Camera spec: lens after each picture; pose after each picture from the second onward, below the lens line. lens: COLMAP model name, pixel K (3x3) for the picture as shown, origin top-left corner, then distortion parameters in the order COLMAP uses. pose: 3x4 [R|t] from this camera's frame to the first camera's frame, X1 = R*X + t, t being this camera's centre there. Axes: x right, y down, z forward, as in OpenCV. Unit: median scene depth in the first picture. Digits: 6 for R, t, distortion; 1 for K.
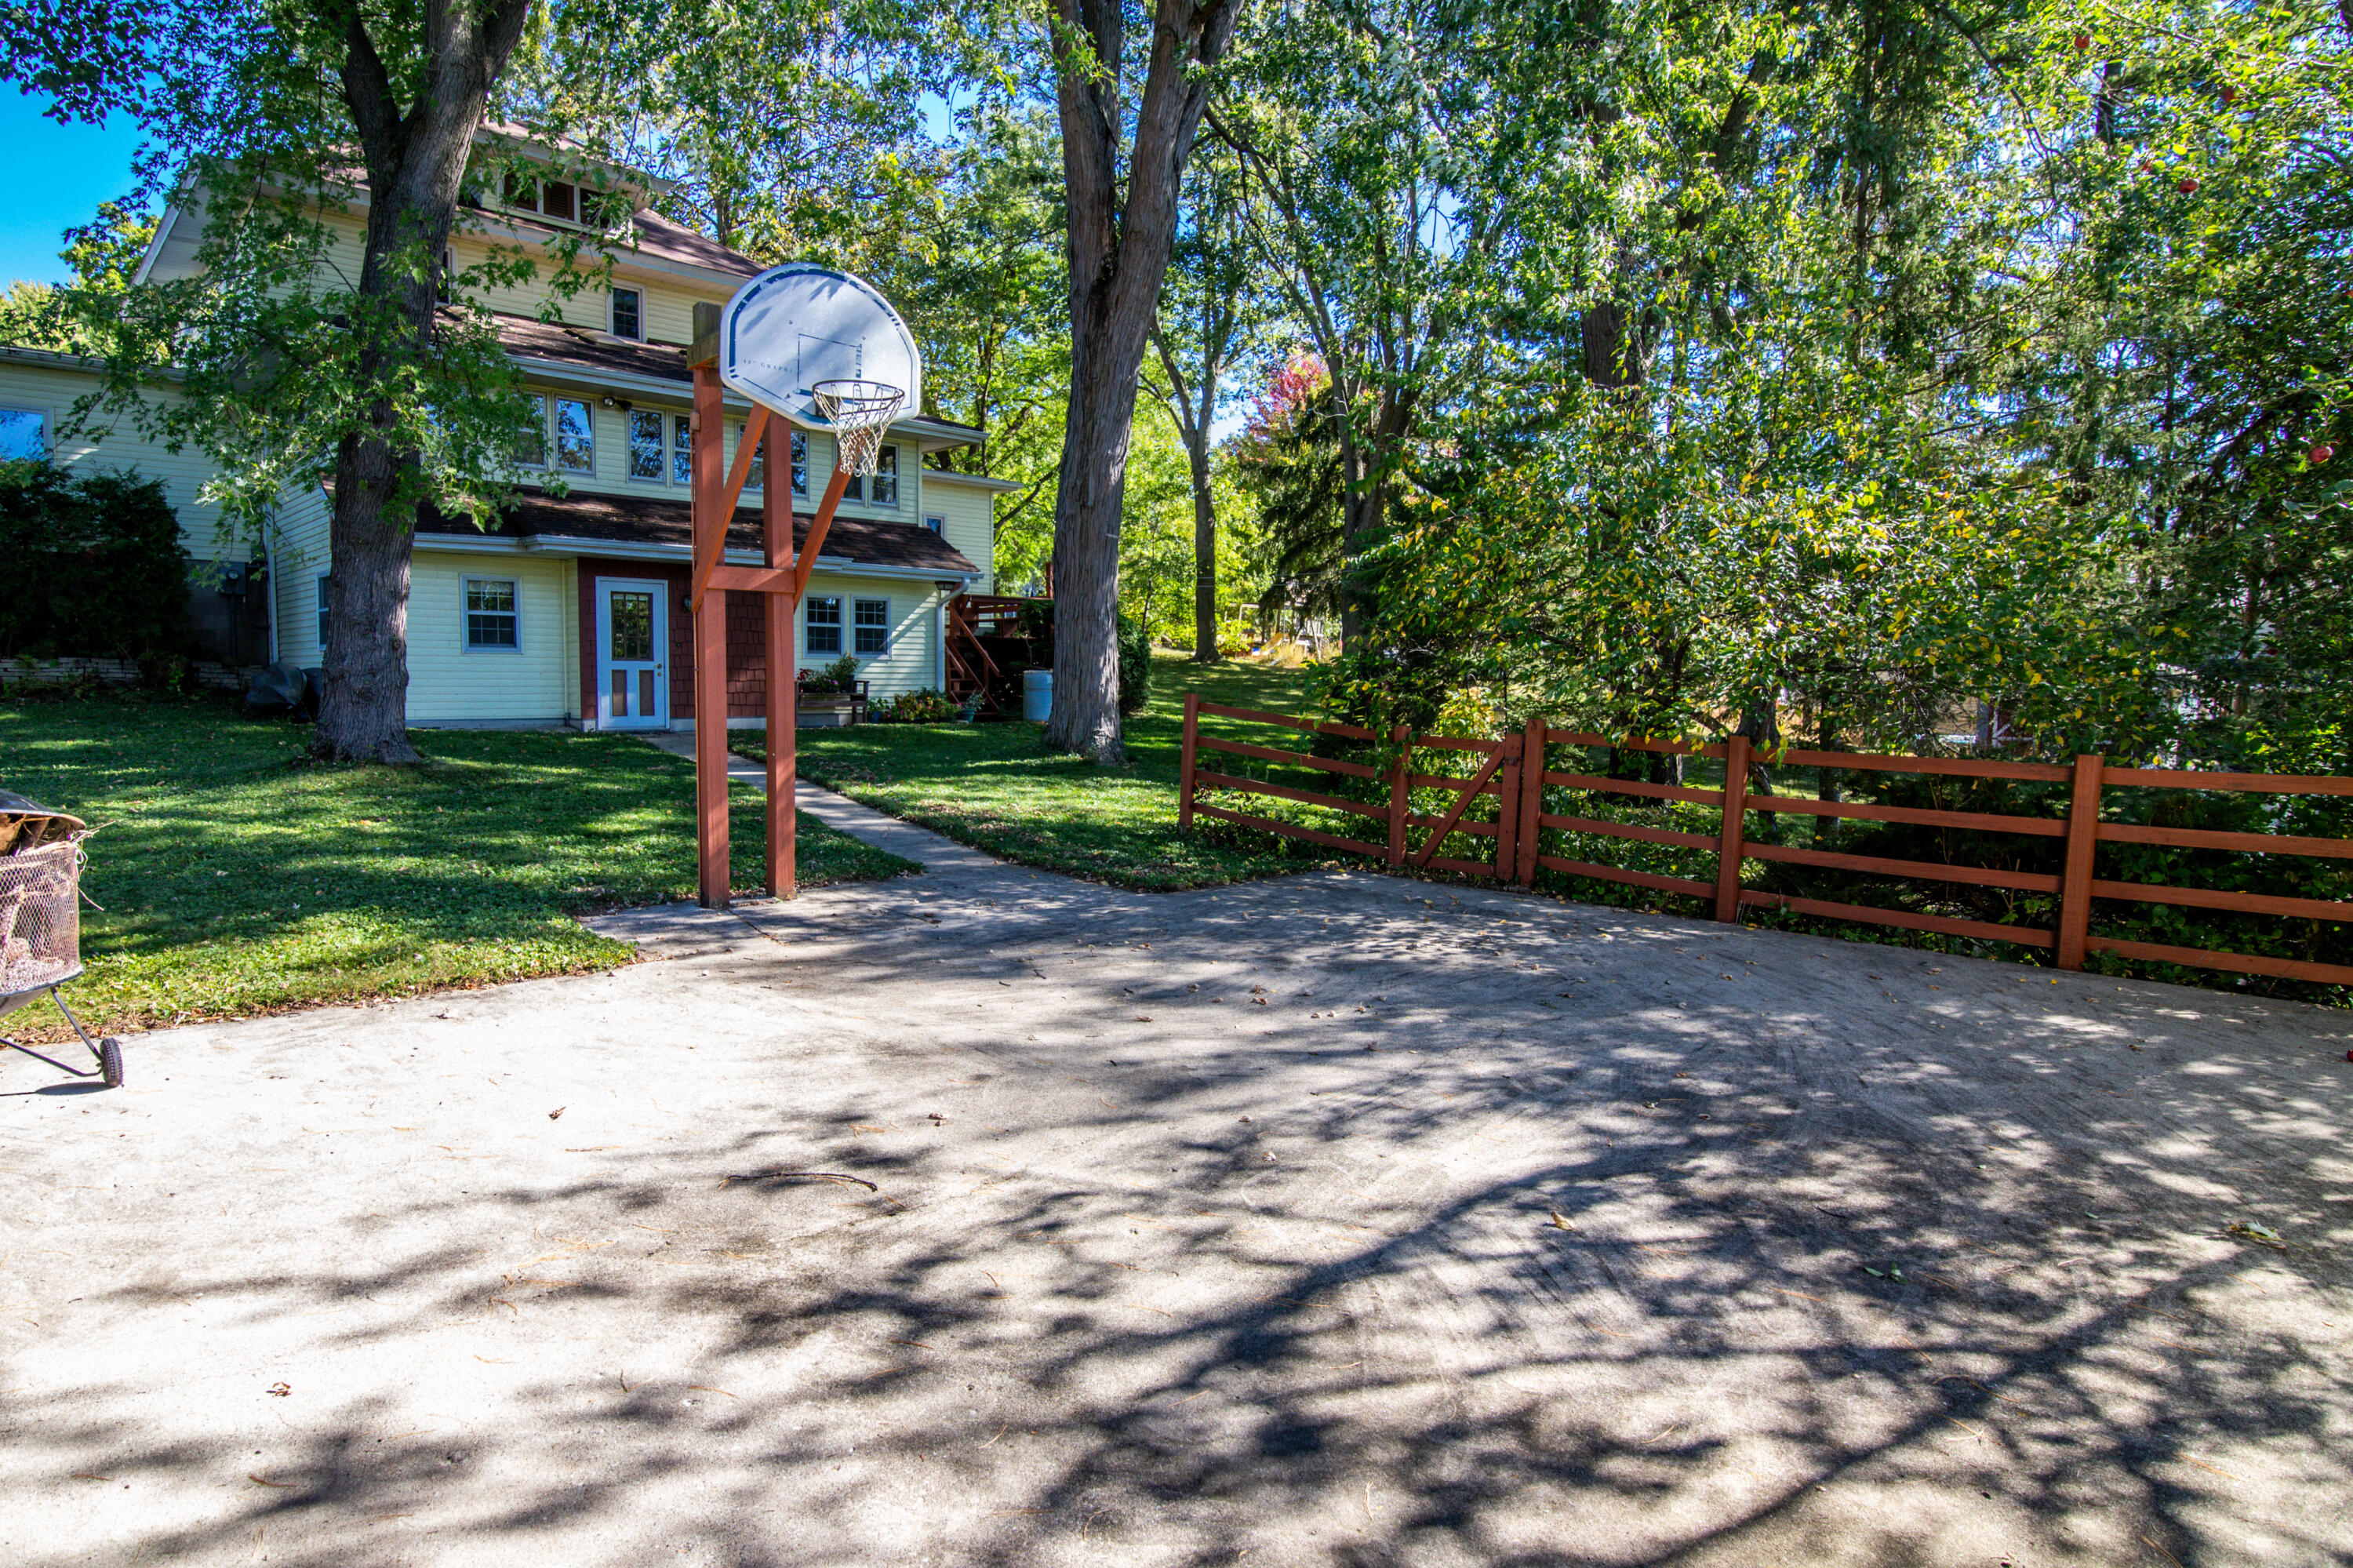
lens RADIAL K [[1271.5, 0, 1171.7], [0, 1271.5, 786.0], [0, 0, 1]] dist [-0.014231, -0.000962]
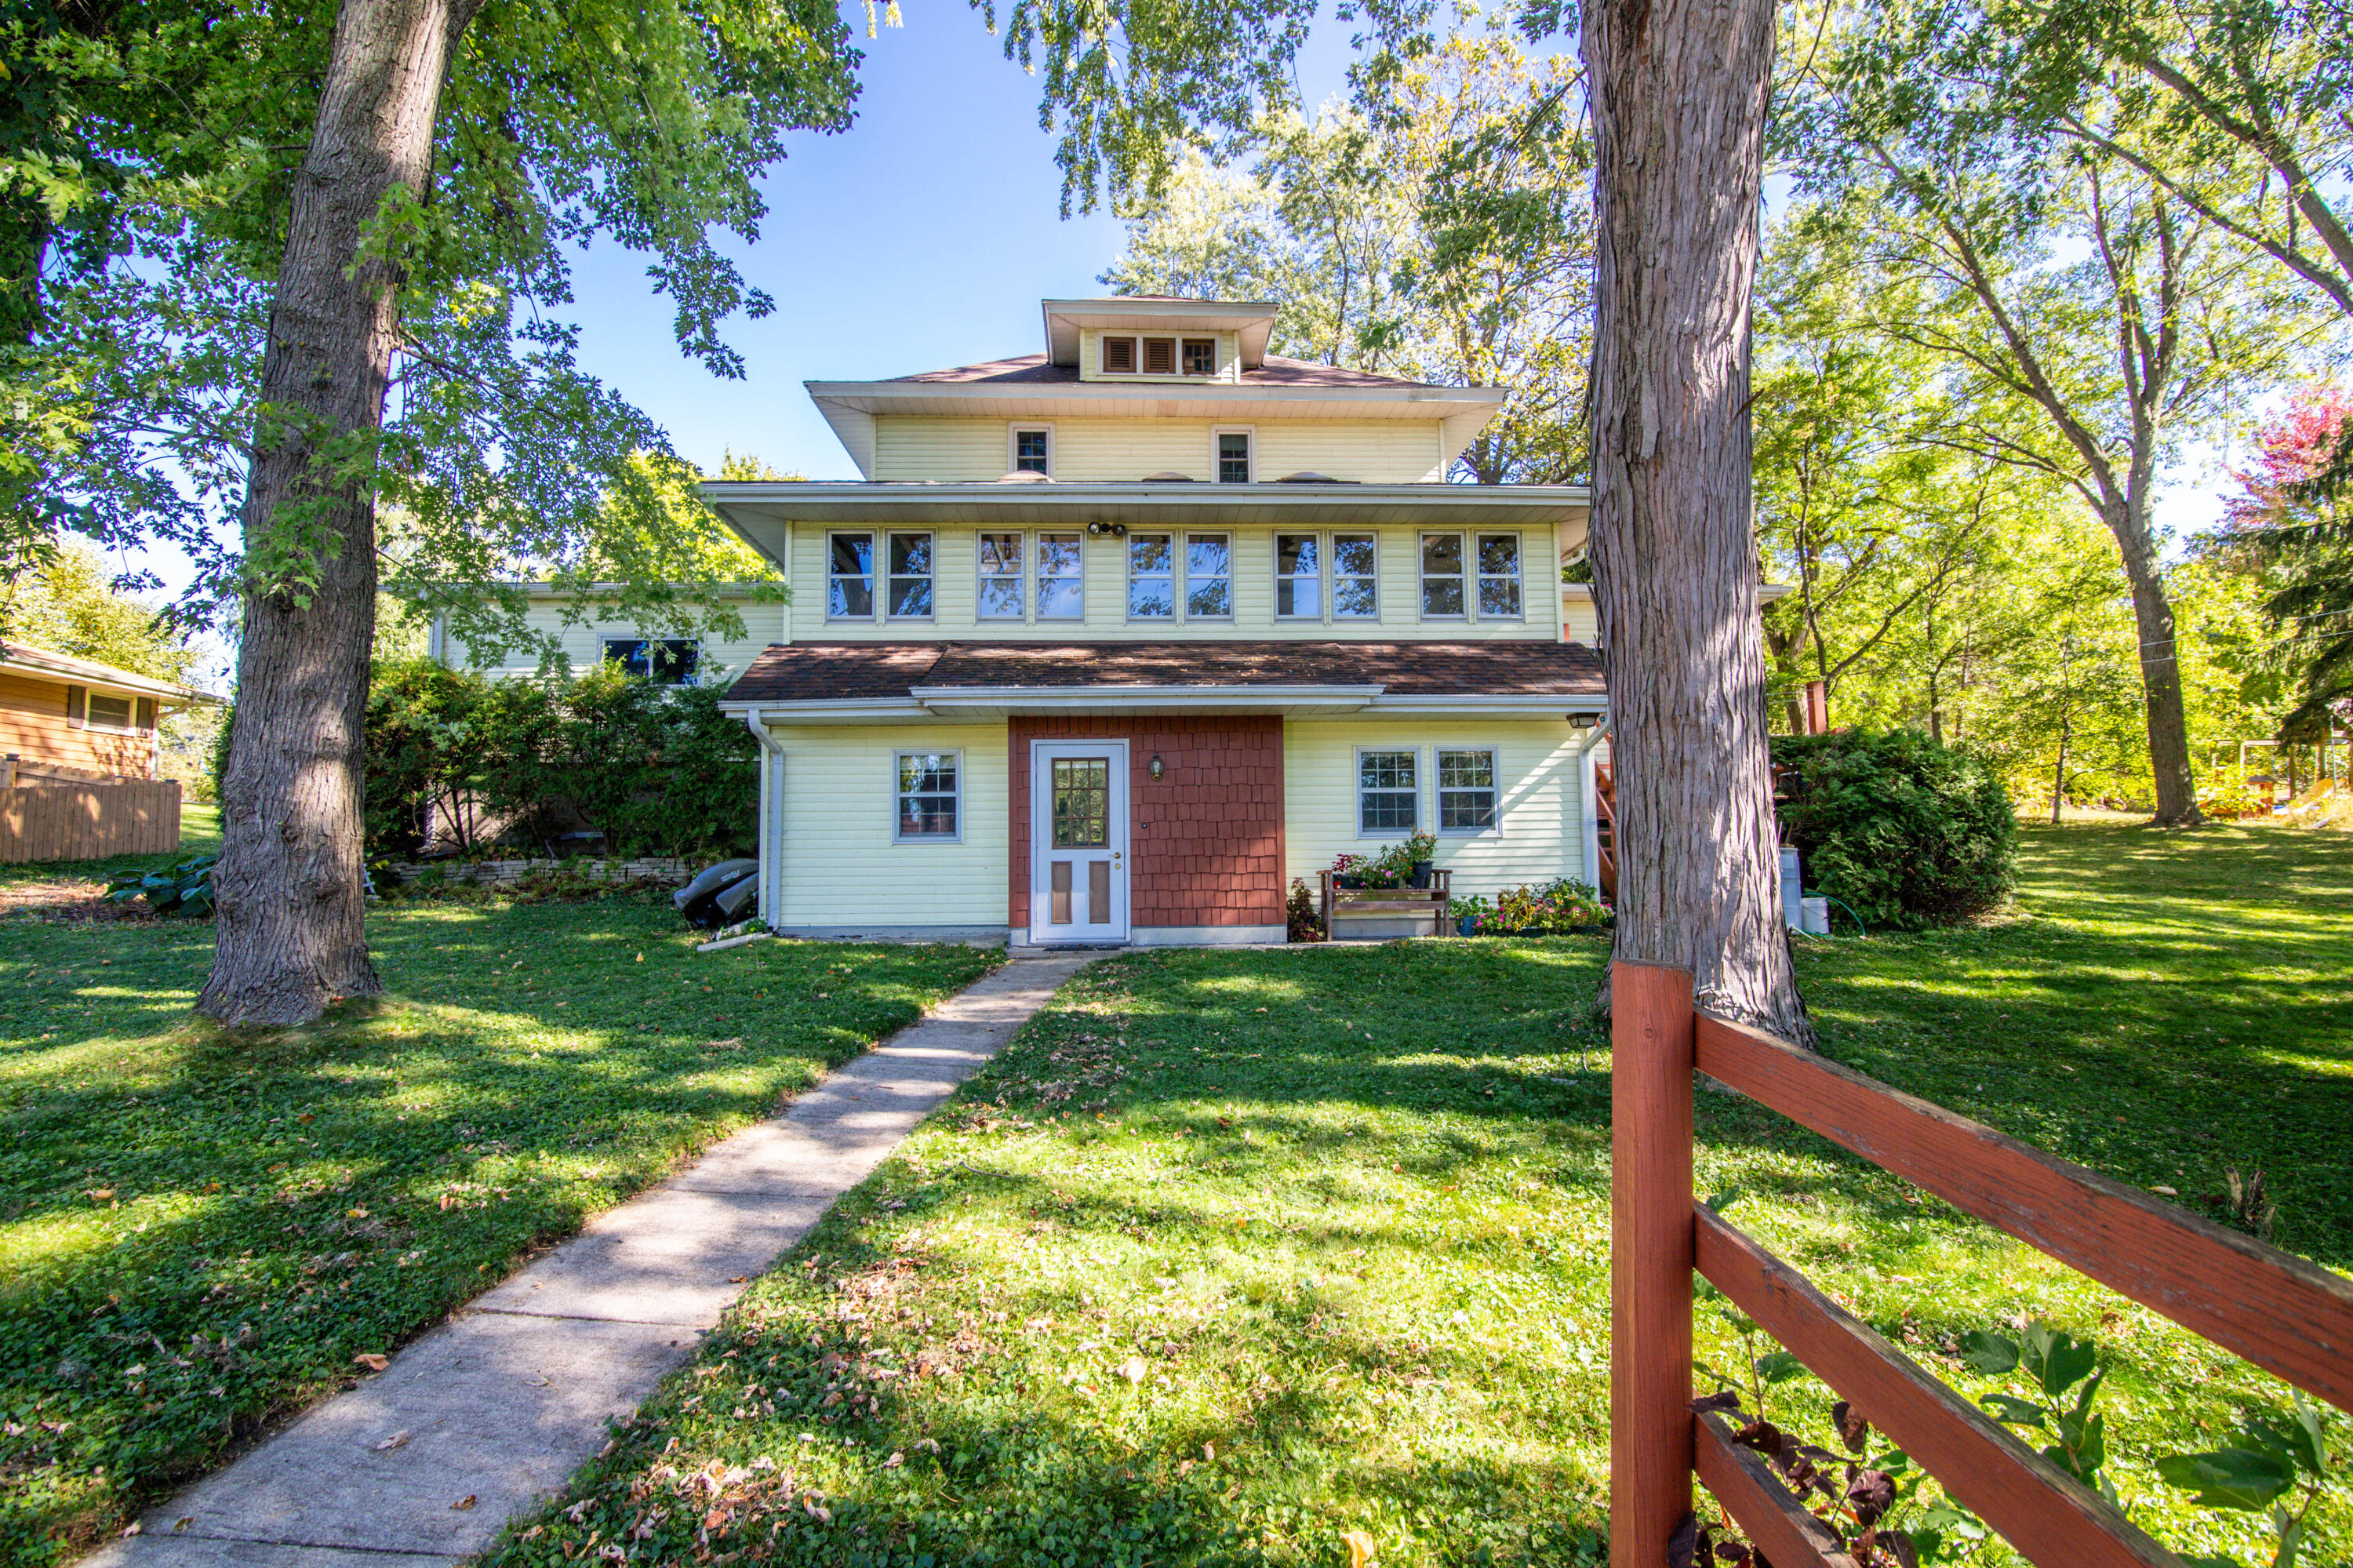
lens RADIAL K [[1096.5, 0, 1170.7], [0, 1096.5, 769.1], [0, 0, 1]] dist [-0.020165, 0.000451]
pose [[0.738424, -0.073545, -0.670314, 0.046409], [-0.040183, 0.987469, -0.152608, -0.049214], [0.673138, 0.139625, 0.726216, 0.564434]]
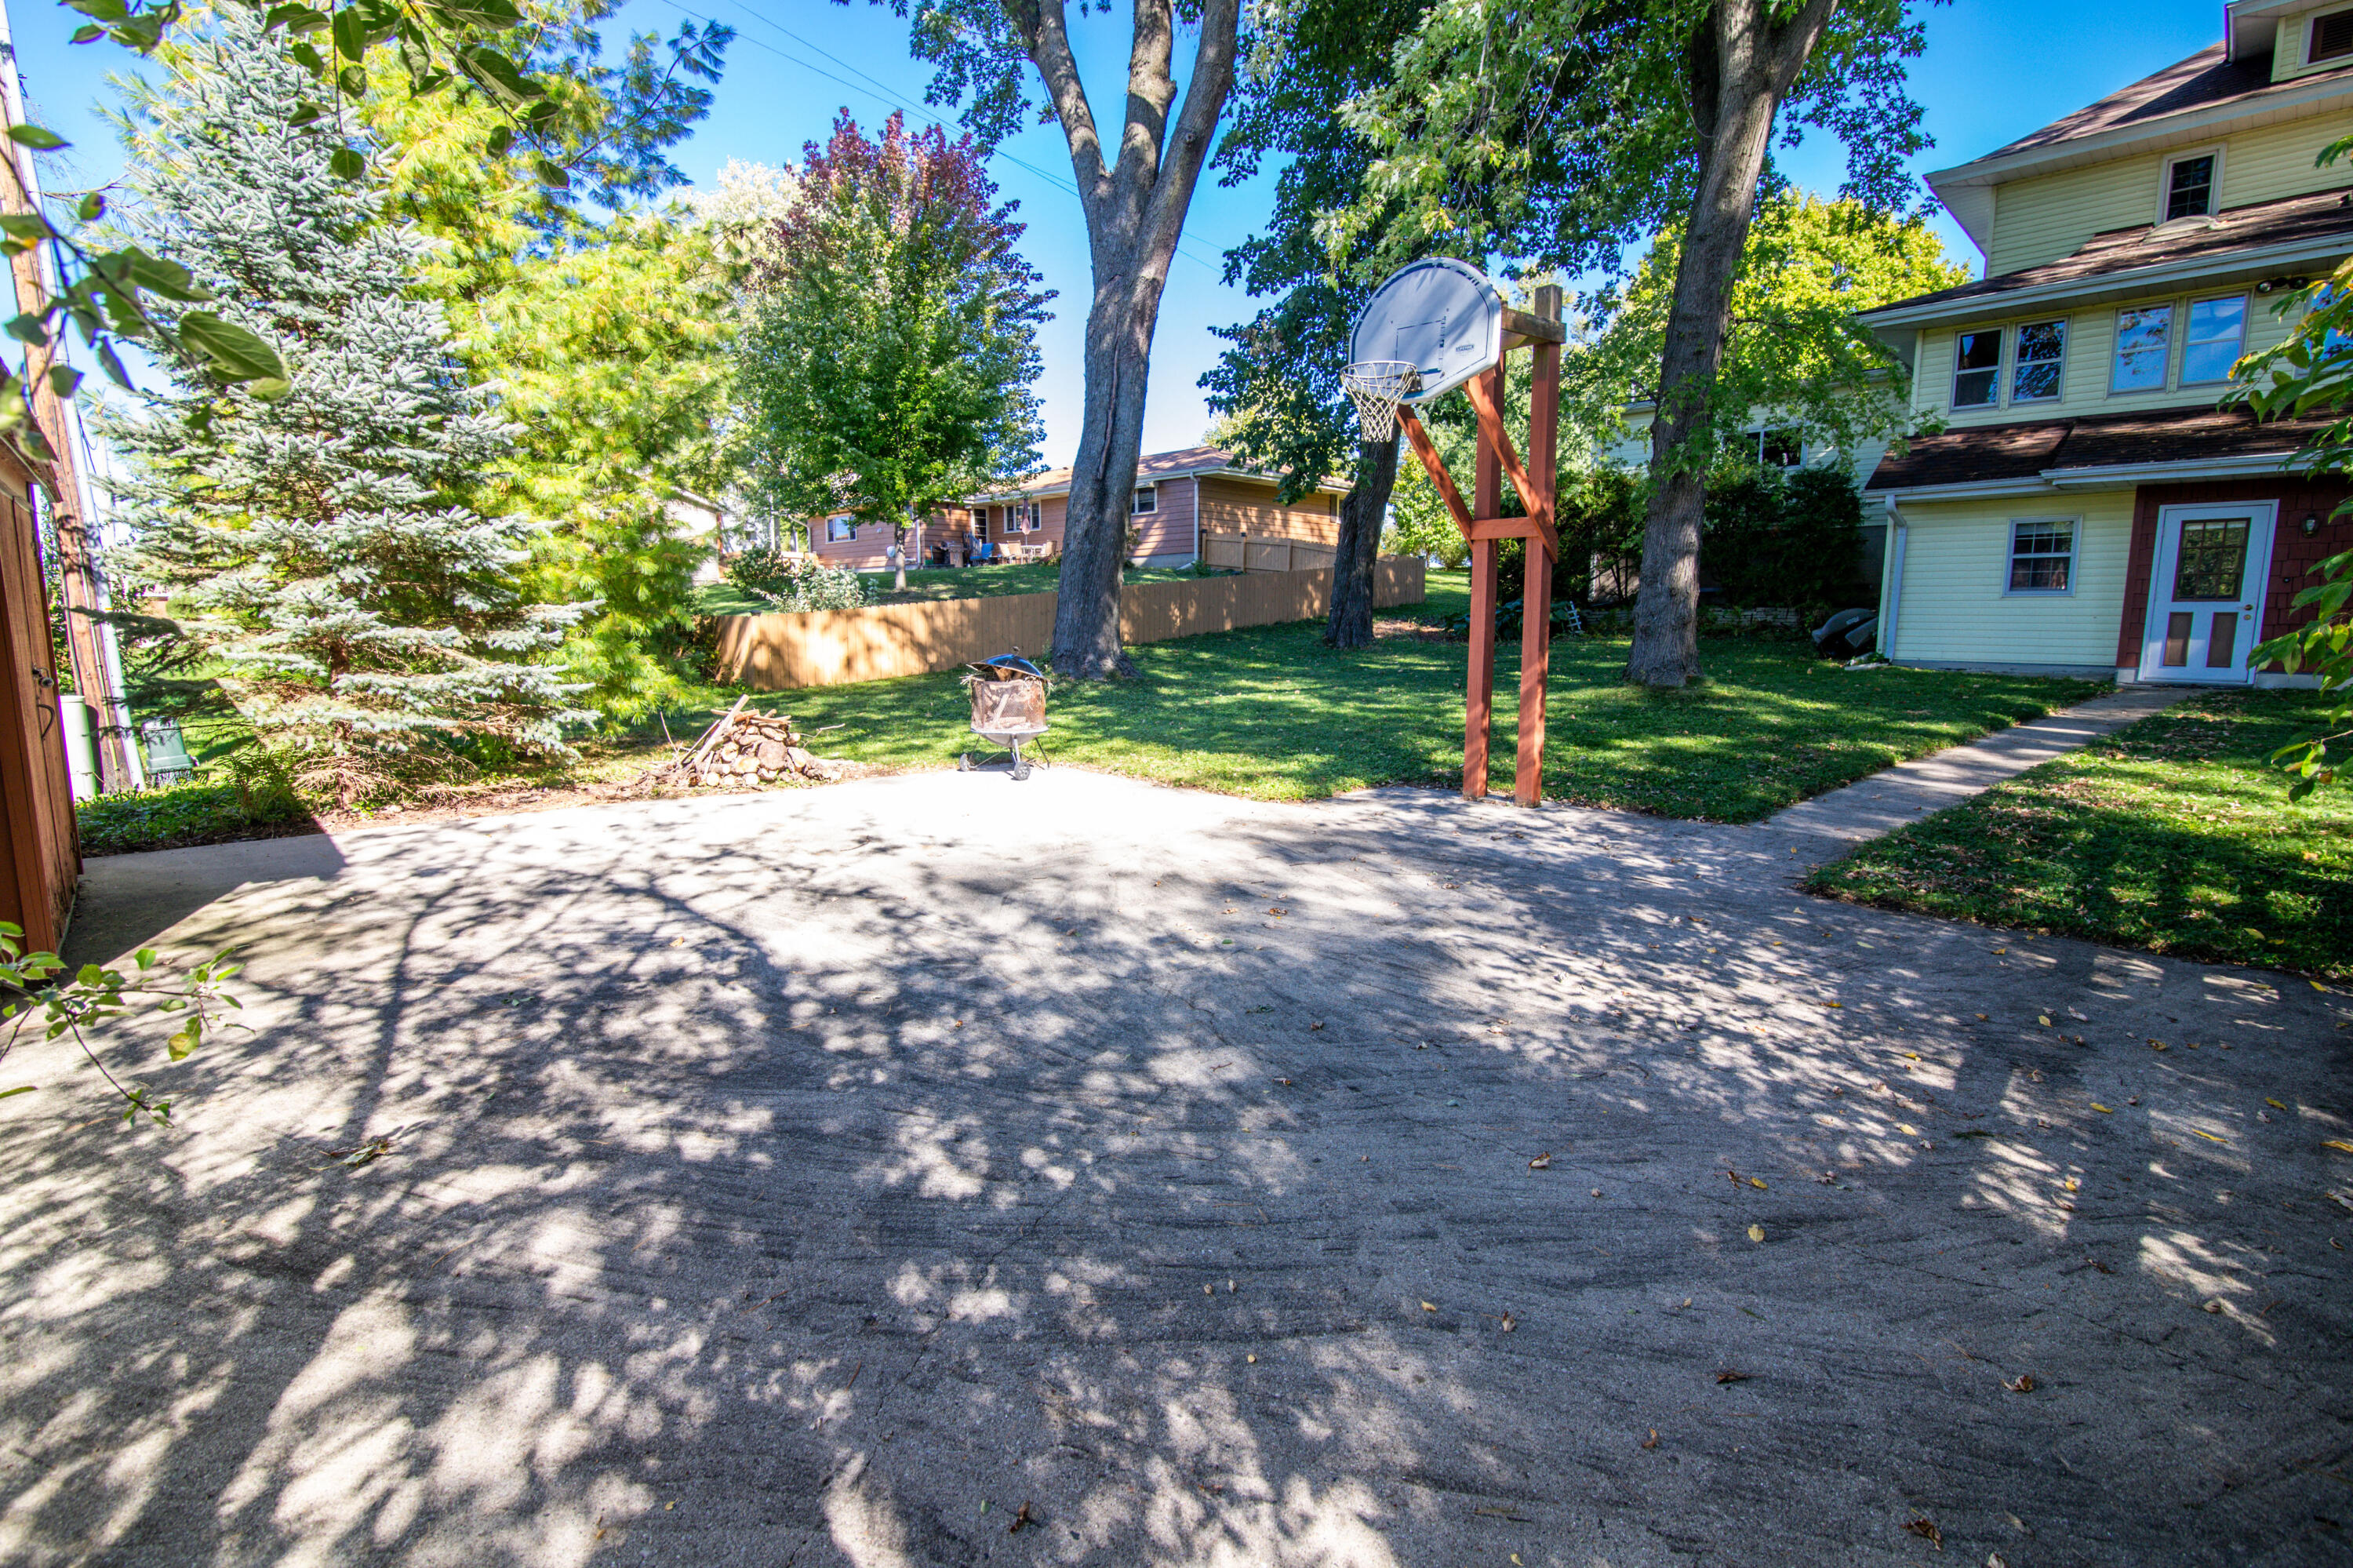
lens RADIAL K [[1096.5, 0, 1132.1], [0, 1096.5, 794.6], [0, 0, 1]] dist [-0.020165, 0.000451]
pose [[-0.021253, 0.146916, -0.988921, 0.317749], [-0.084196, 0.985367, 0.148198, -0.017695], [0.996223, 0.086413, -0.008573, 0.304851]]
